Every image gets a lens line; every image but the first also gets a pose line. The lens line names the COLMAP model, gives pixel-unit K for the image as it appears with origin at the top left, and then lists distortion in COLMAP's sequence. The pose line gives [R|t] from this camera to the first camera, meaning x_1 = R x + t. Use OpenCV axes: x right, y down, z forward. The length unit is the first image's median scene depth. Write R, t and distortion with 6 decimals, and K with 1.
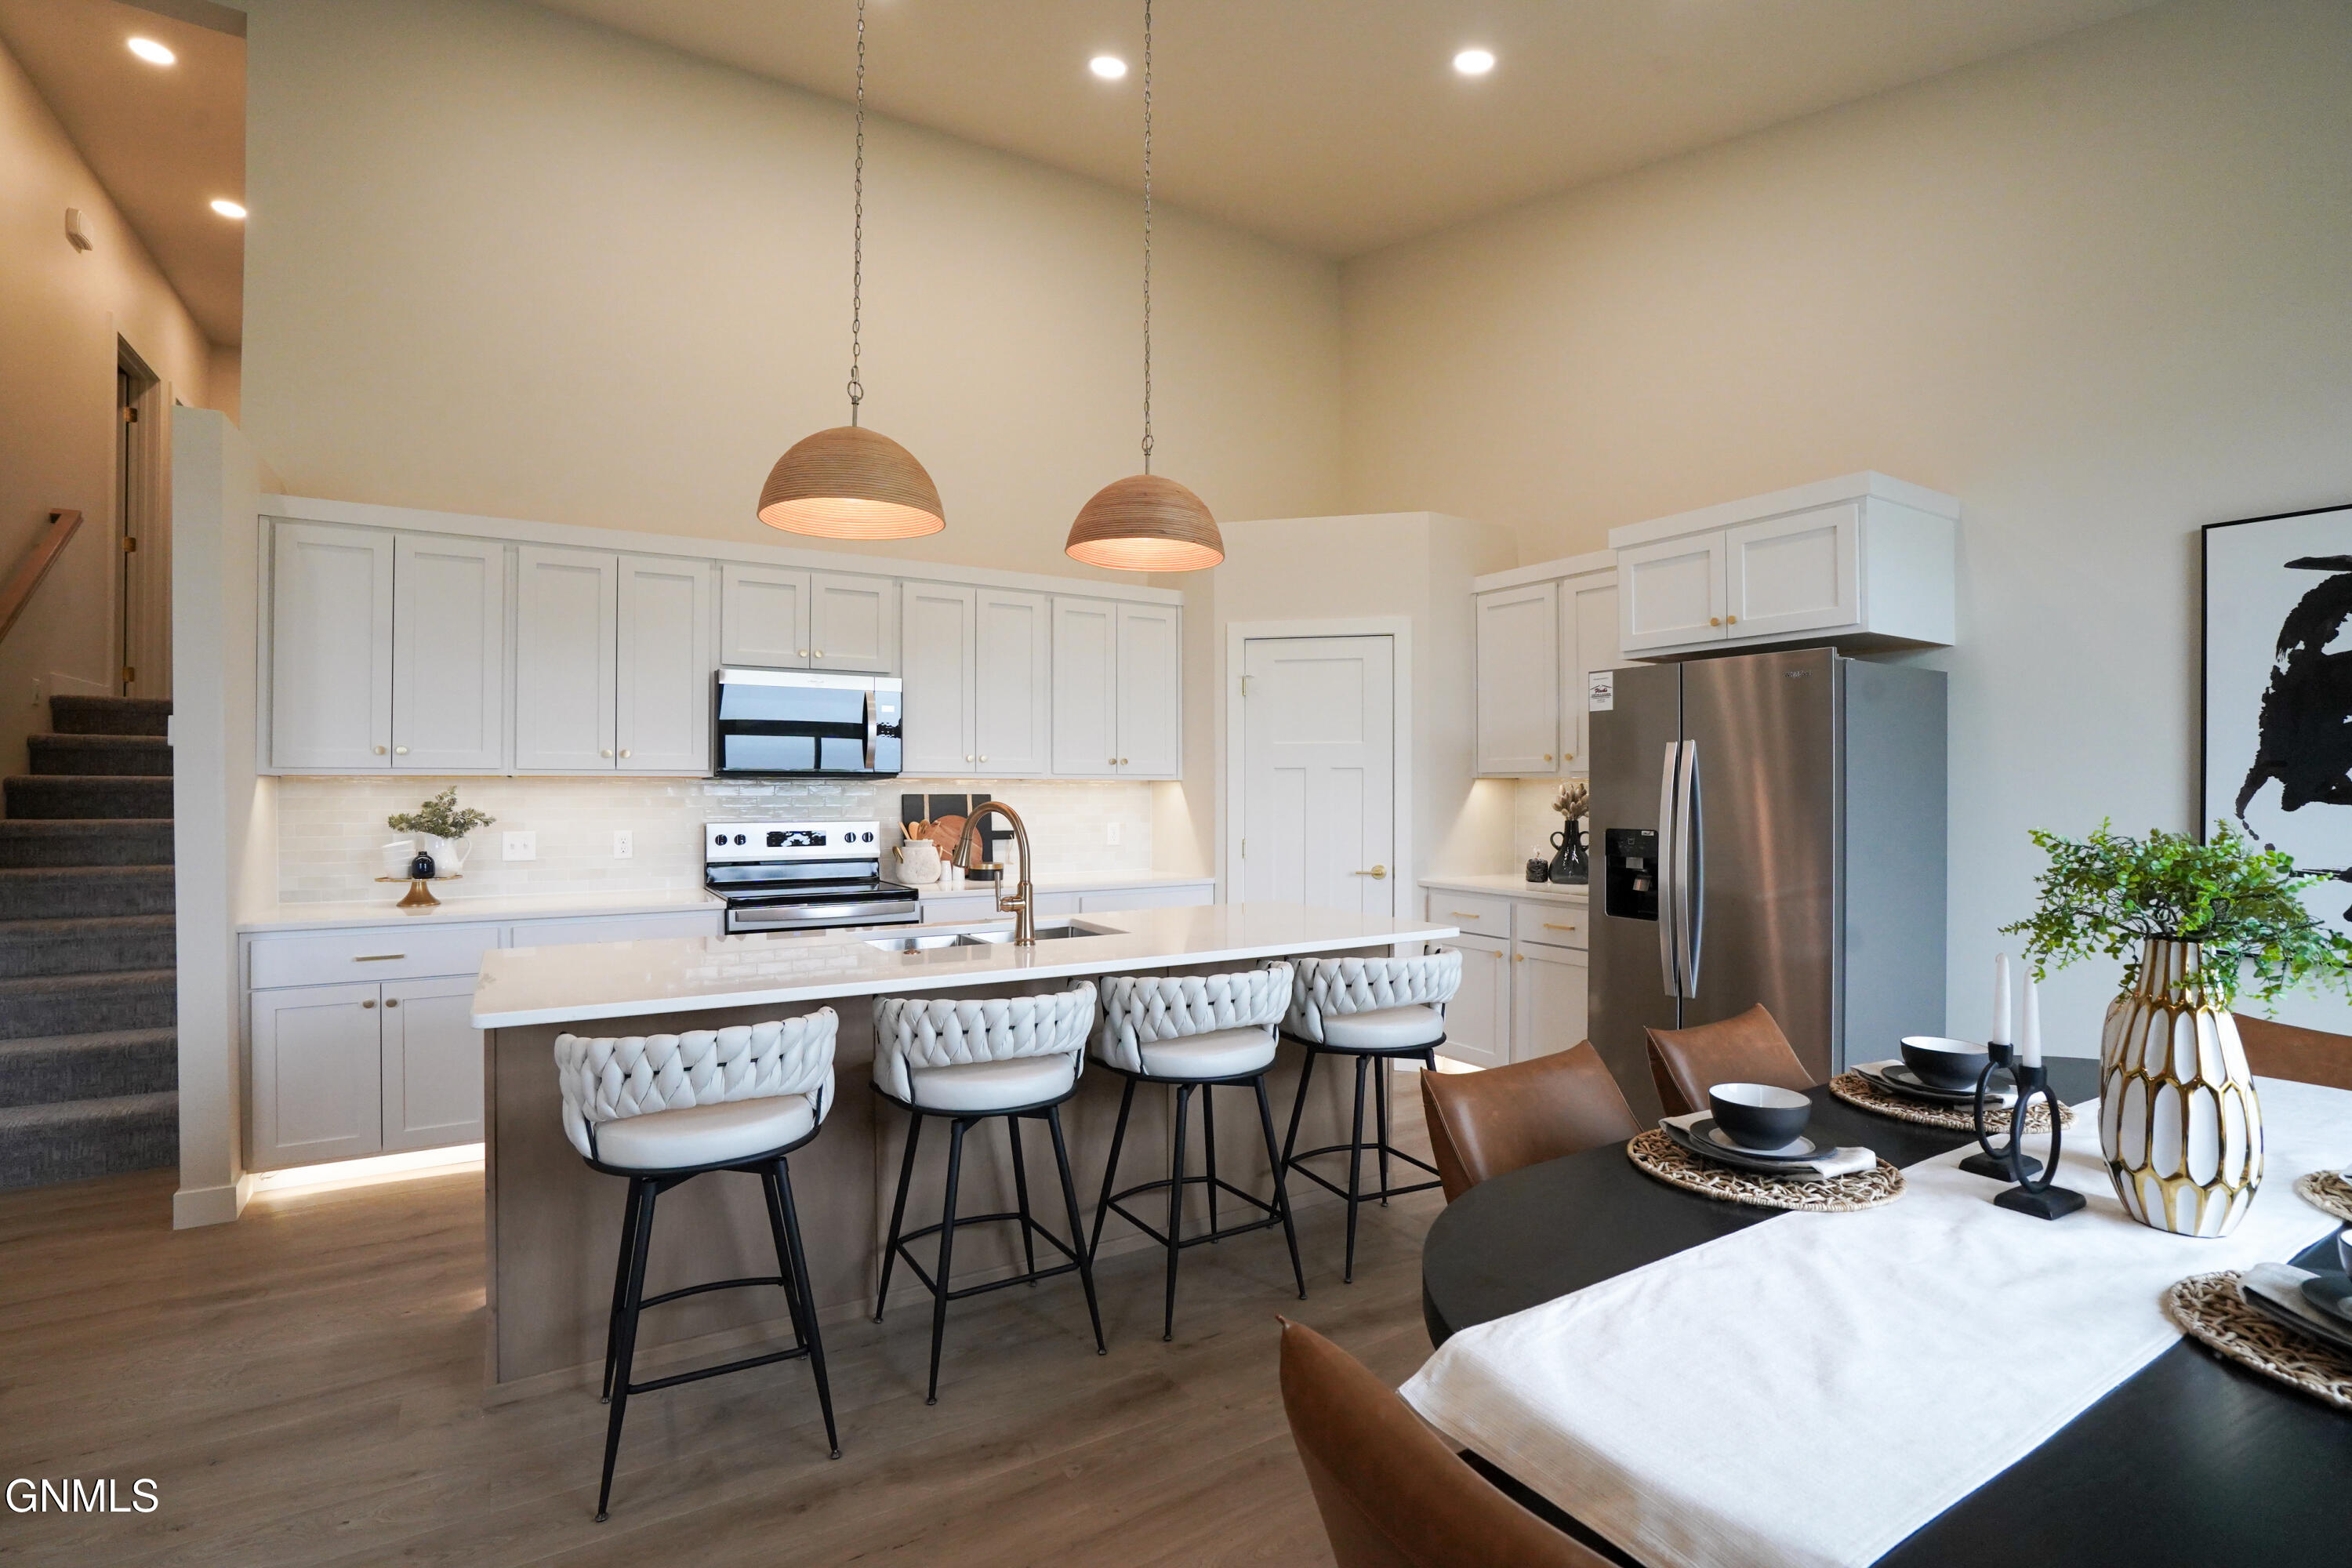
lens RADIAL K [[1088.2, 0, 1163.5], [0, 1088.2, 777.1], [0, 0, 1]] dist [-0.050857, 0.017002]
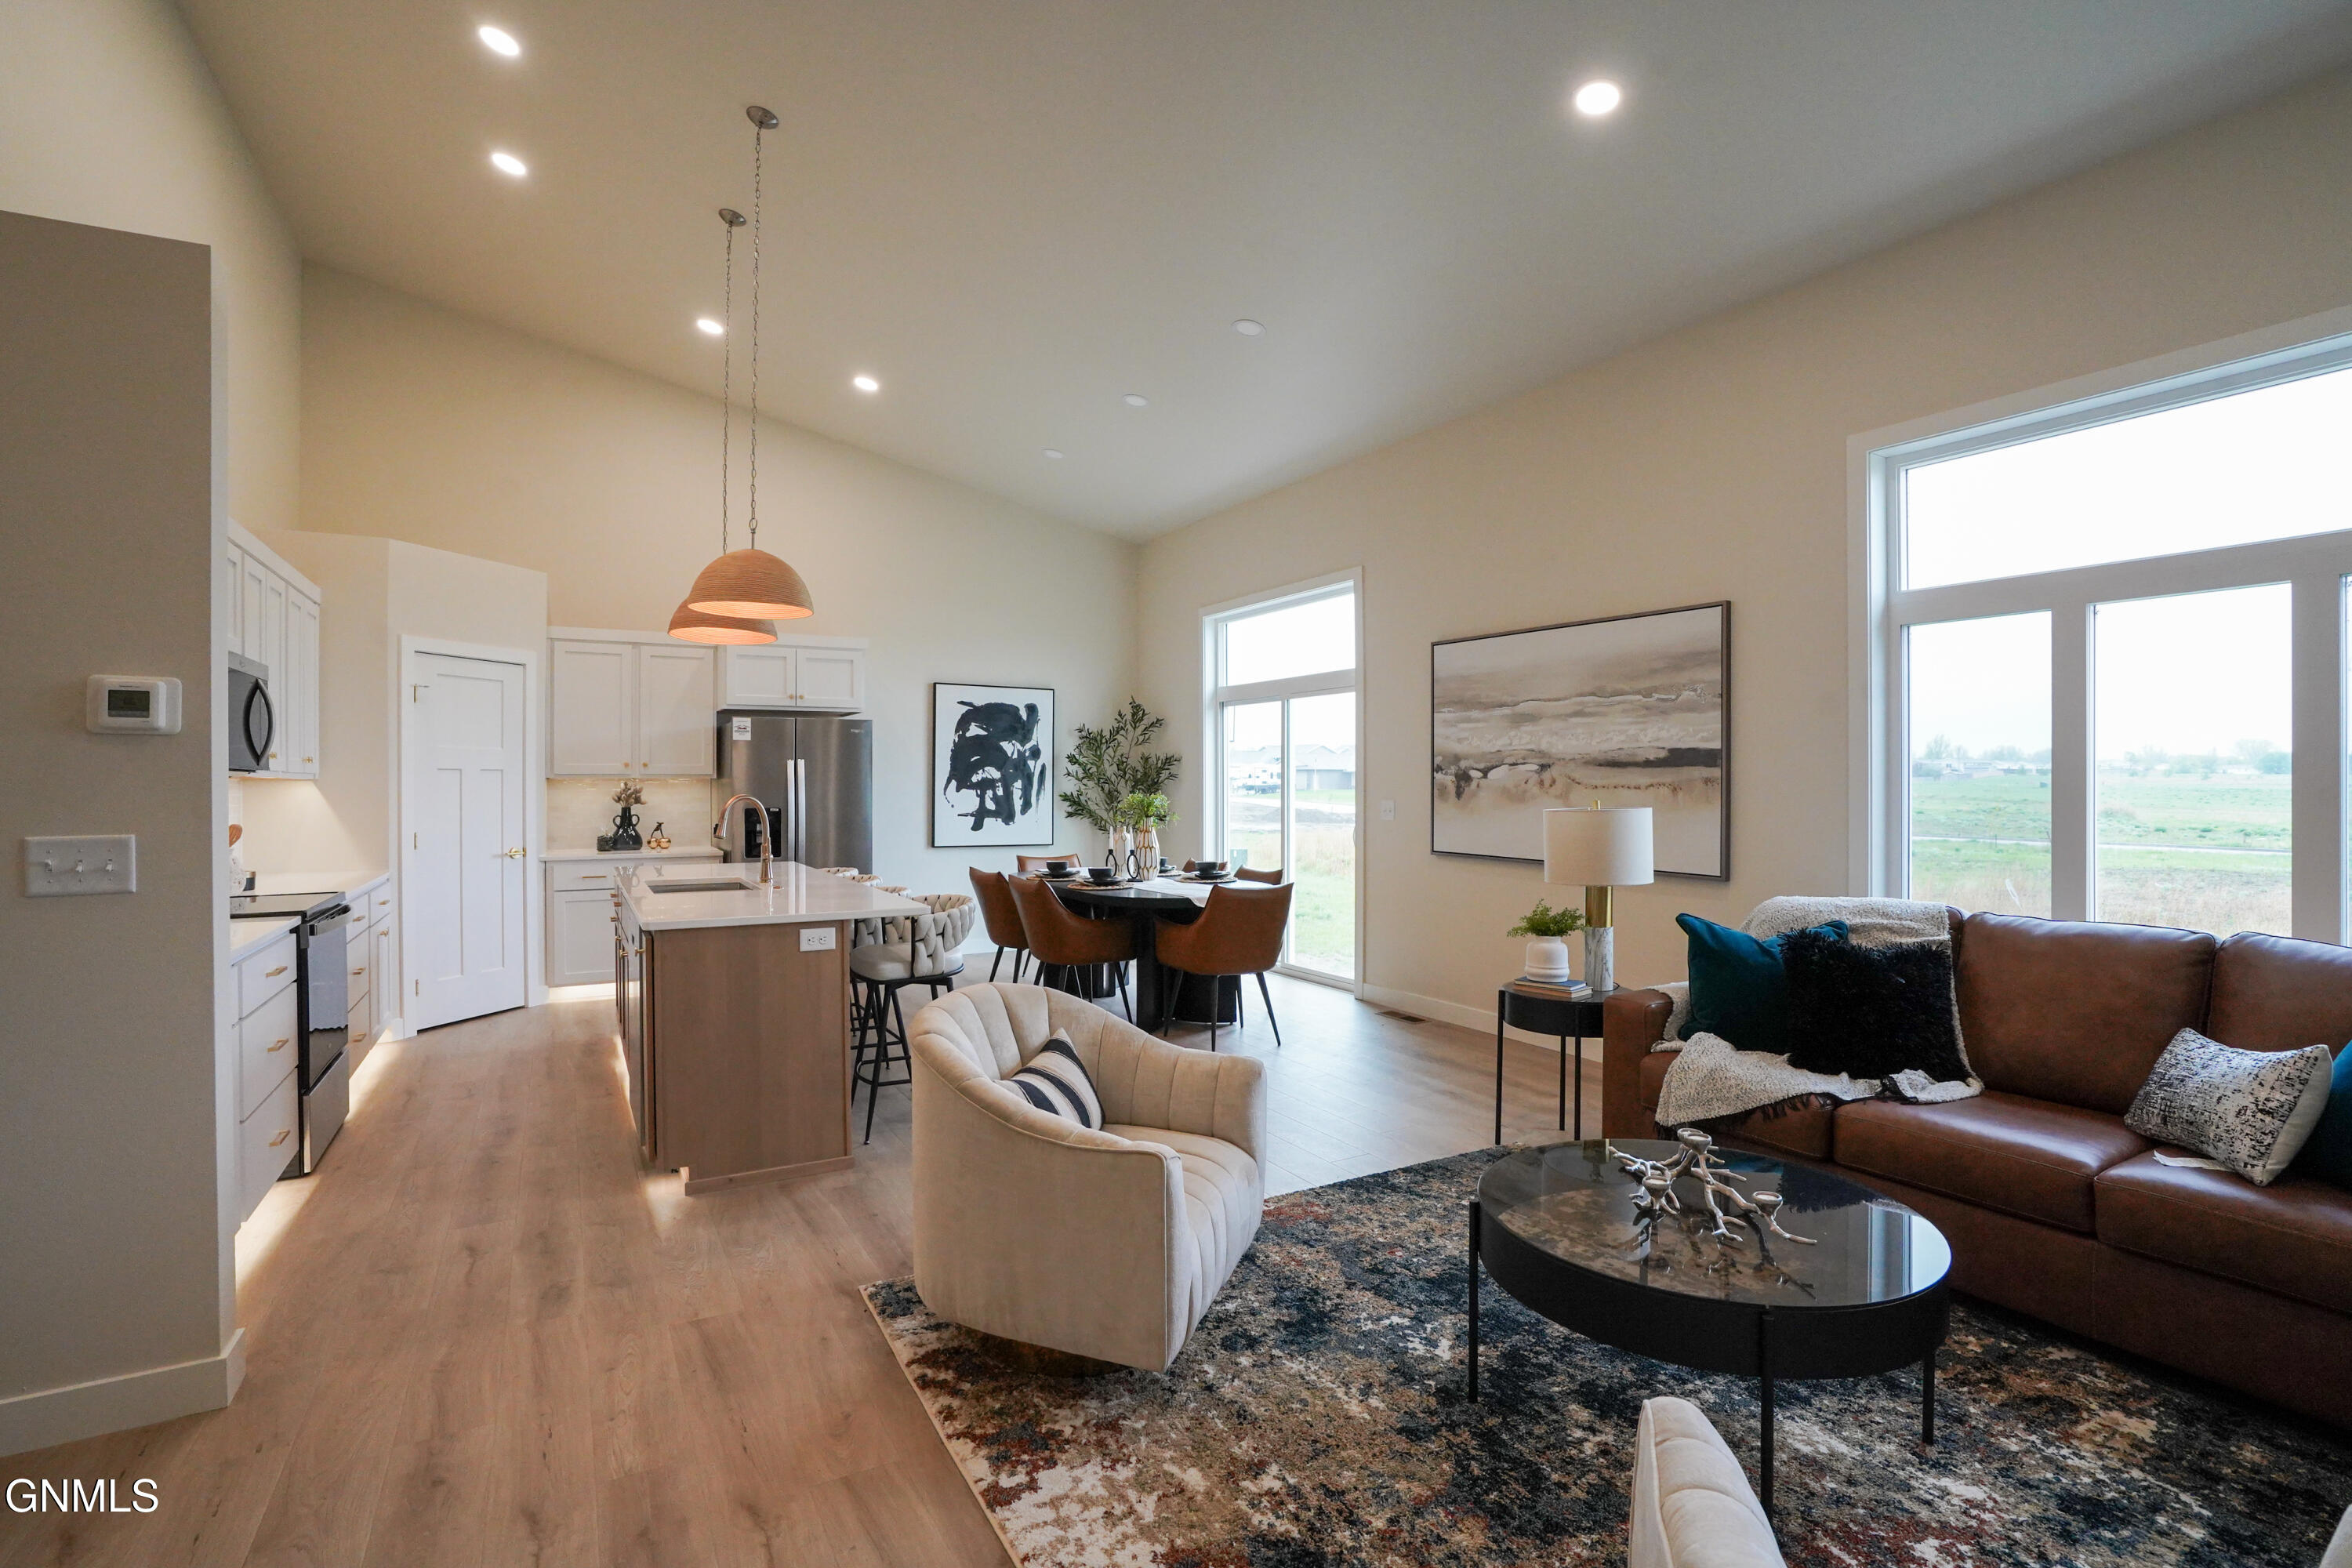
lens RADIAL K [[1088.2, 0, 1176.2], [0, 1088.2, 780.1], [0, 0, 1]] dist [-0.050857, 0.017002]
pose [[0.022642, 0.001552, 0.999742, -1.251610], [-0.005434, 0.999984, -0.001429, 0.001161], [-0.999729, -0.005400, 0.022651, 0.258596]]
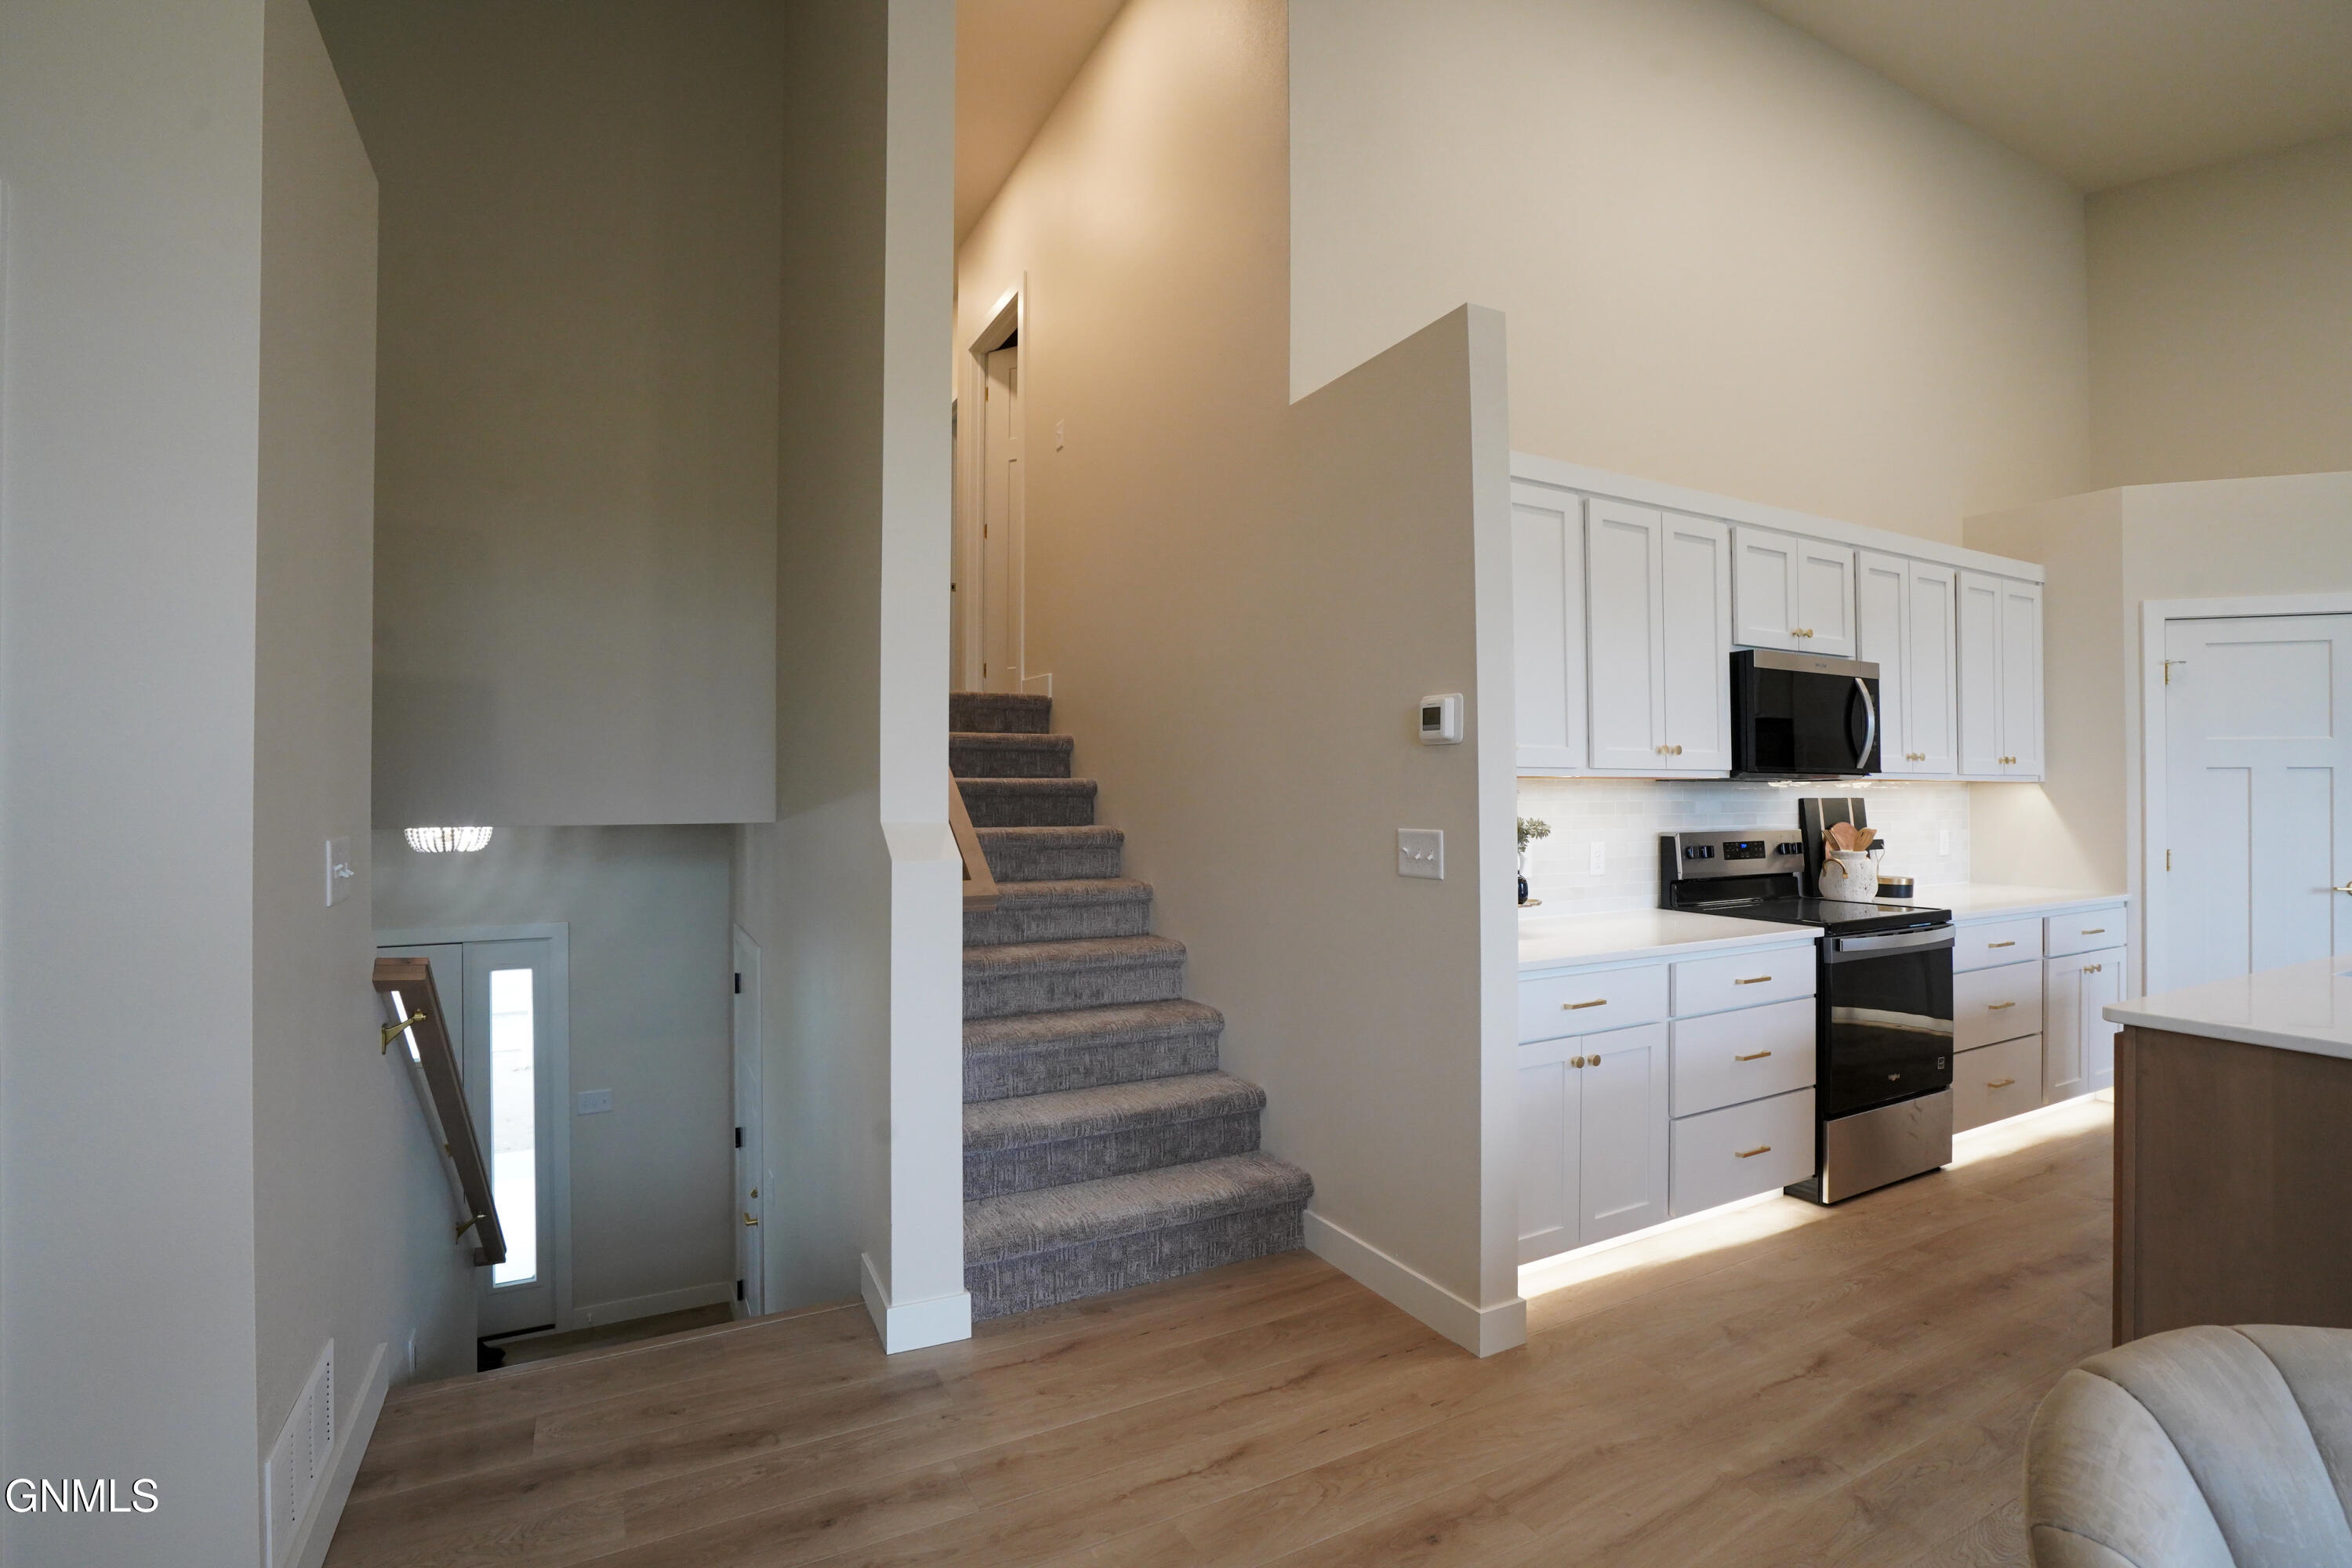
lens RADIAL K [[1088.2, 0, 1165.1], [0, 1088.2, 782.4], [0, 0, 1]] dist [-0.050857, 0.017002]
pose [[0.998413, -0.000137, -0.056316, -0.861444], [0.000335, 0.999994, 0.003508, 0.000286], [0.056315, -0.003521, 0.998407, 0.148738]]
